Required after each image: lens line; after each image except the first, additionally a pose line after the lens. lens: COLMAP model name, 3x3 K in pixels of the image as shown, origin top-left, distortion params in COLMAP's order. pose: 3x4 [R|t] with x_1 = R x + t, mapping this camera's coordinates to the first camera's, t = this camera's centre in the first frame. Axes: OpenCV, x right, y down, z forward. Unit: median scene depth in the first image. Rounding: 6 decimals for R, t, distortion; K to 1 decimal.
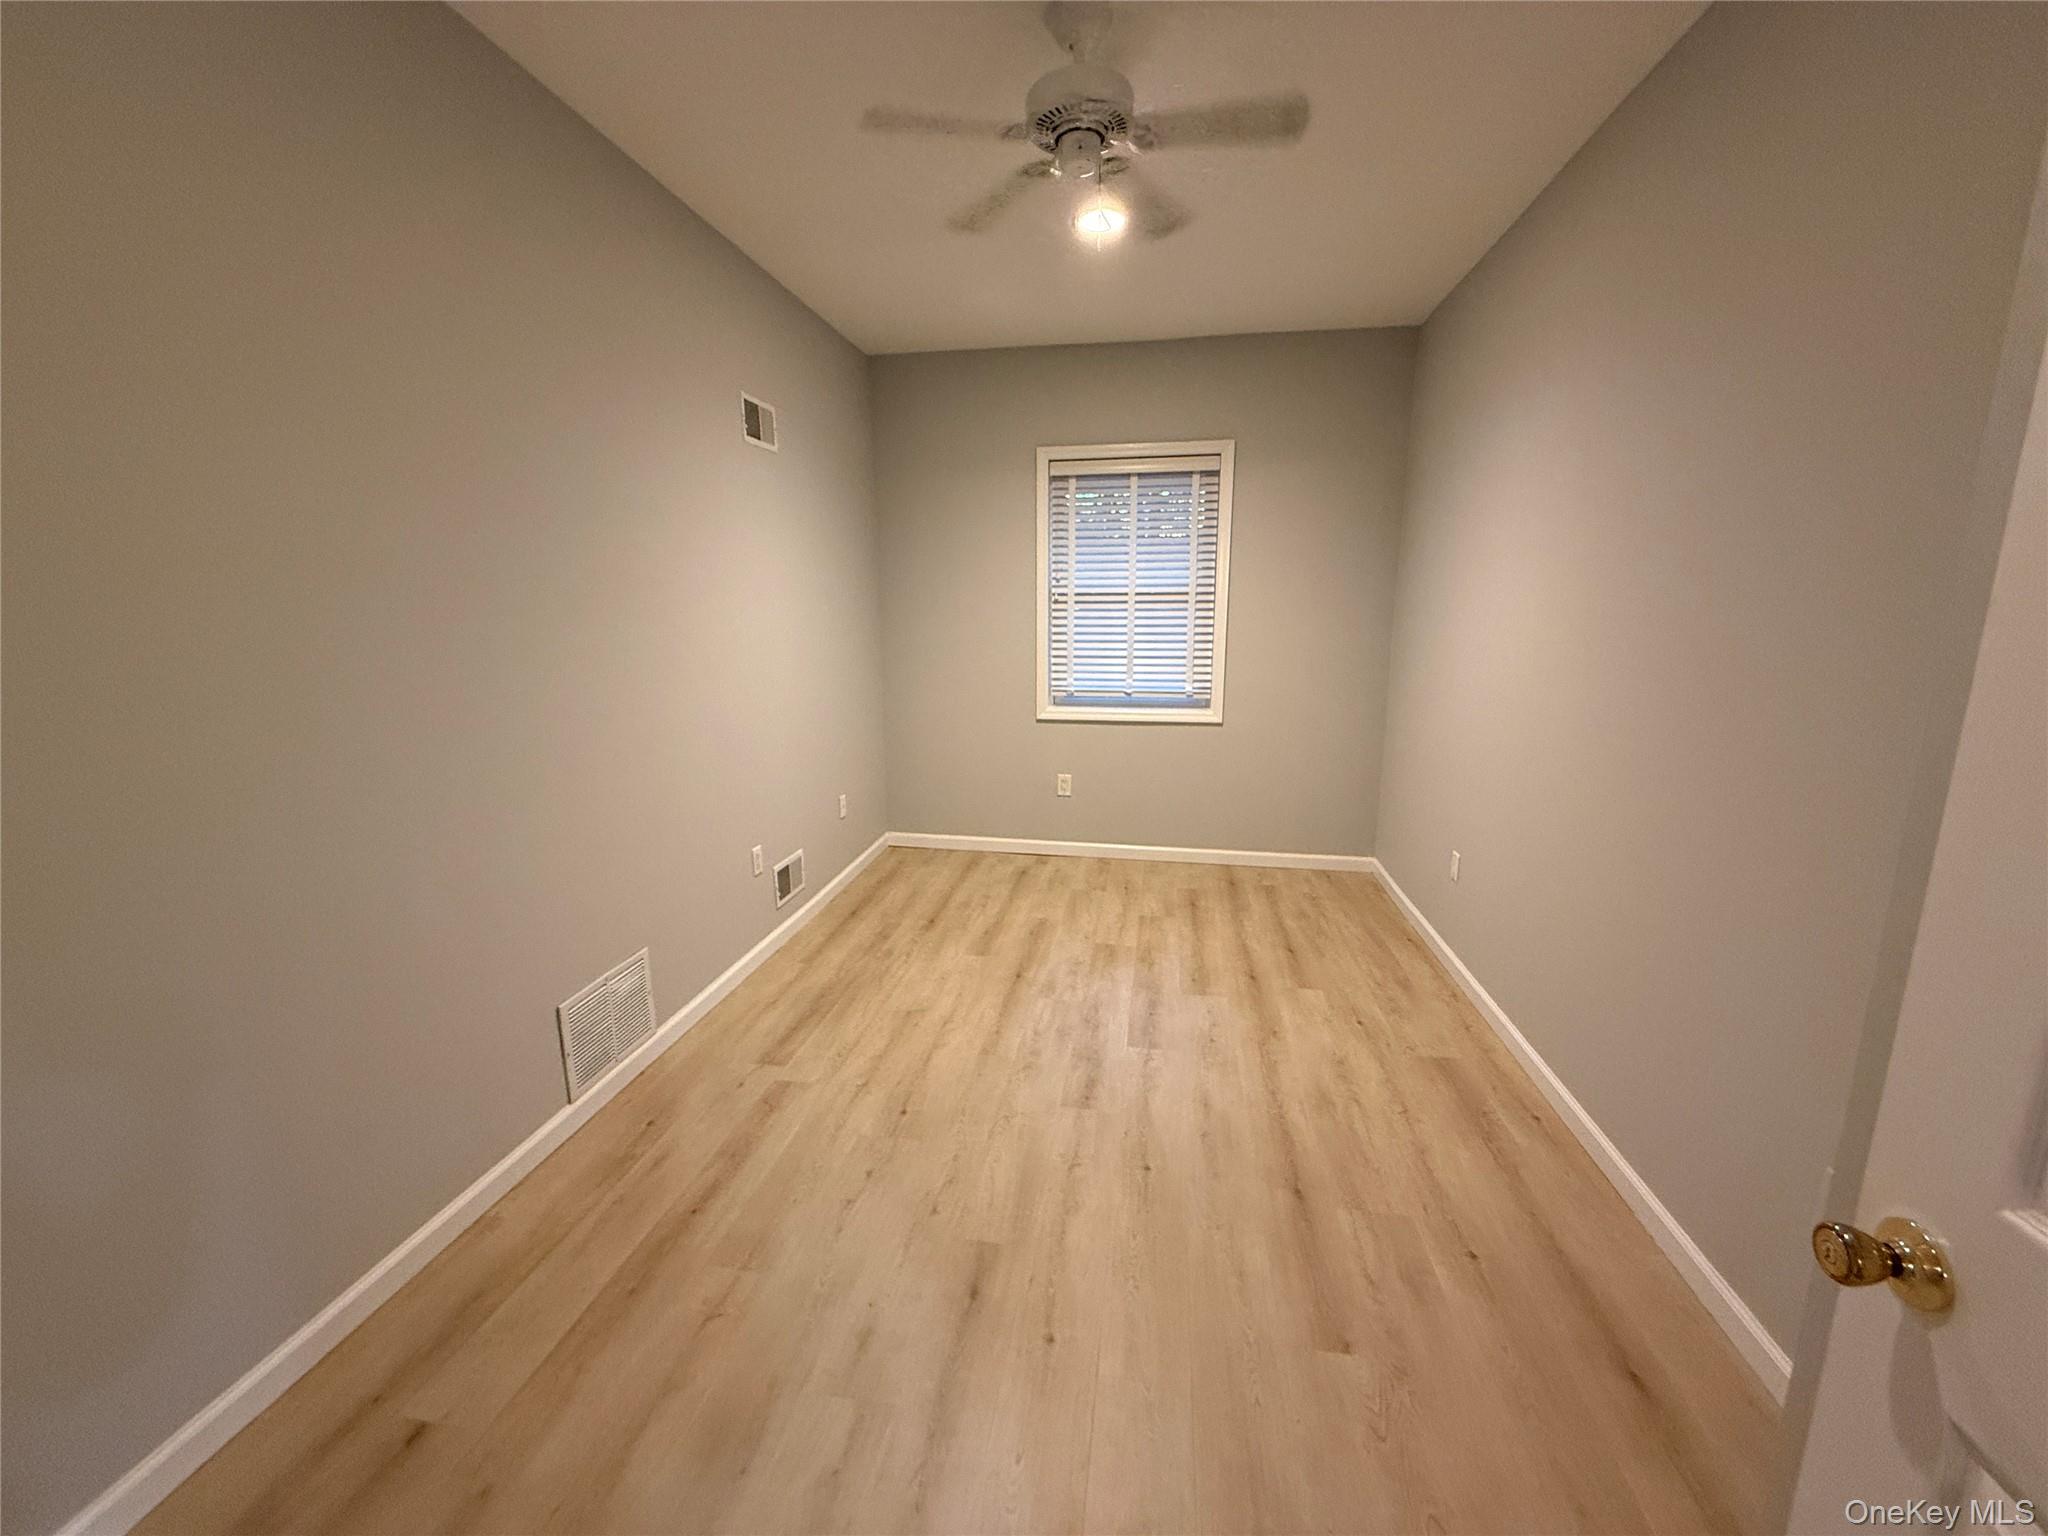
lens RADIAL K [[809.5, 0, 1027.8], [0, 809.5, 757.0], [0, 0, 1]] dist [0.000037, -0.000027]
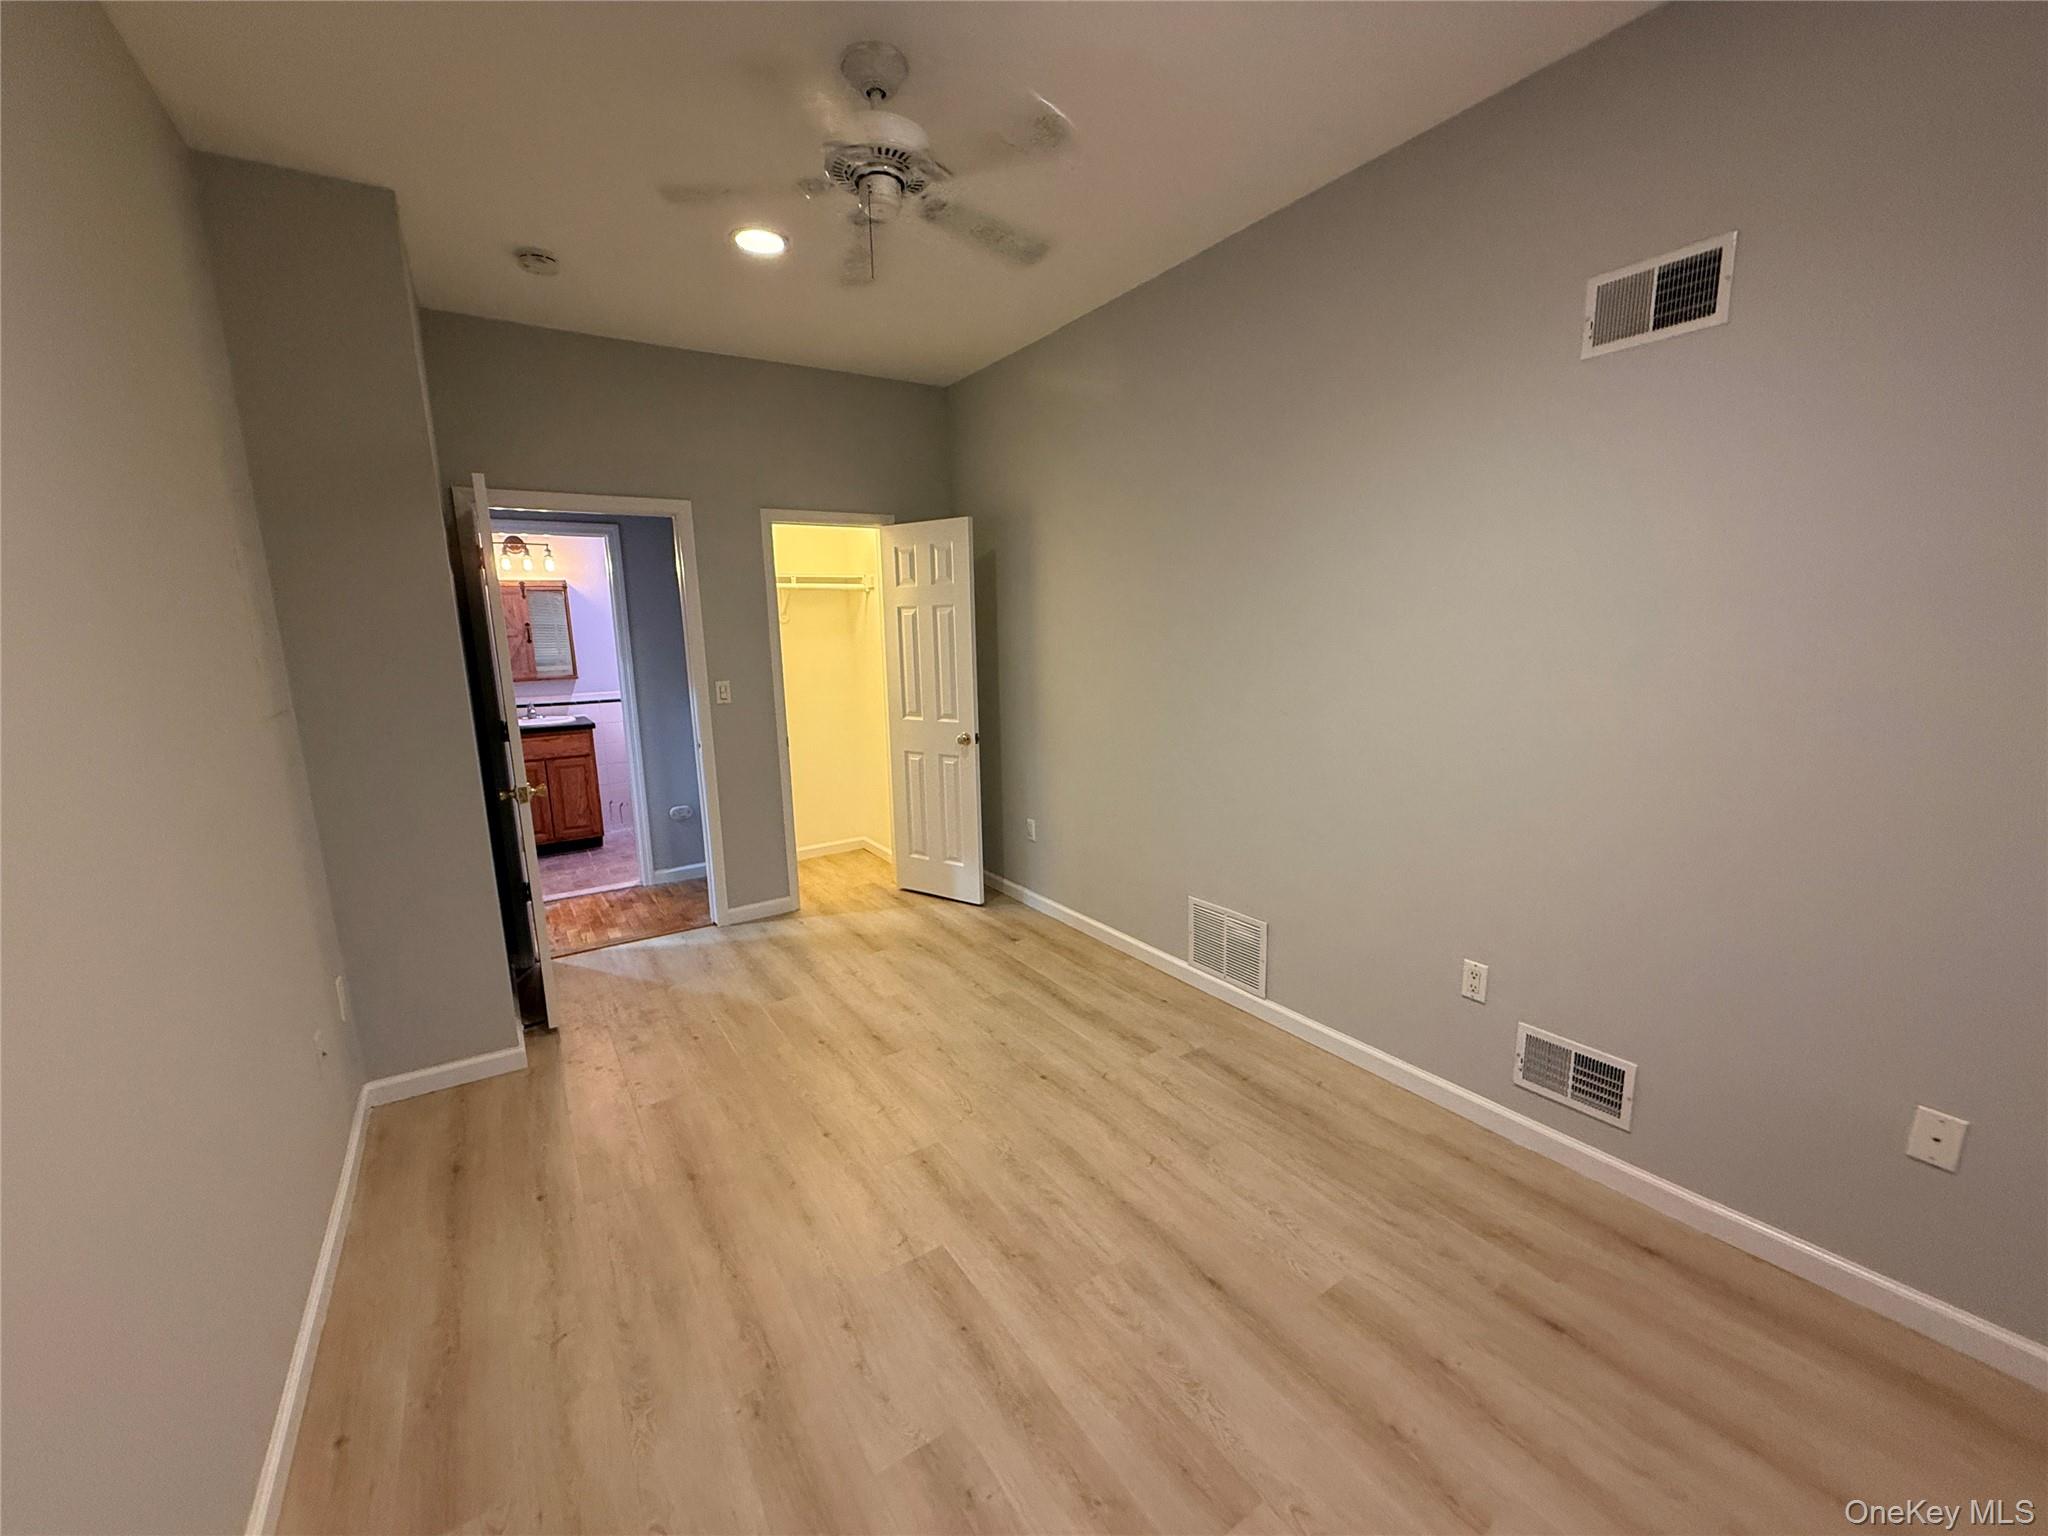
lens RADIAL K [[819.8, 0, 1019.8], [0, 819.8, 770.2], [0, 0, 1]] dist [-0.000469, -0.000160]
pose [[-0.733972, 0.143826, -0.663777, 0.465549], [-0.096128, 0.945484, 0.311159, -0.263955], [0.672343, 0.292190, -0.680132, 1.323210]]
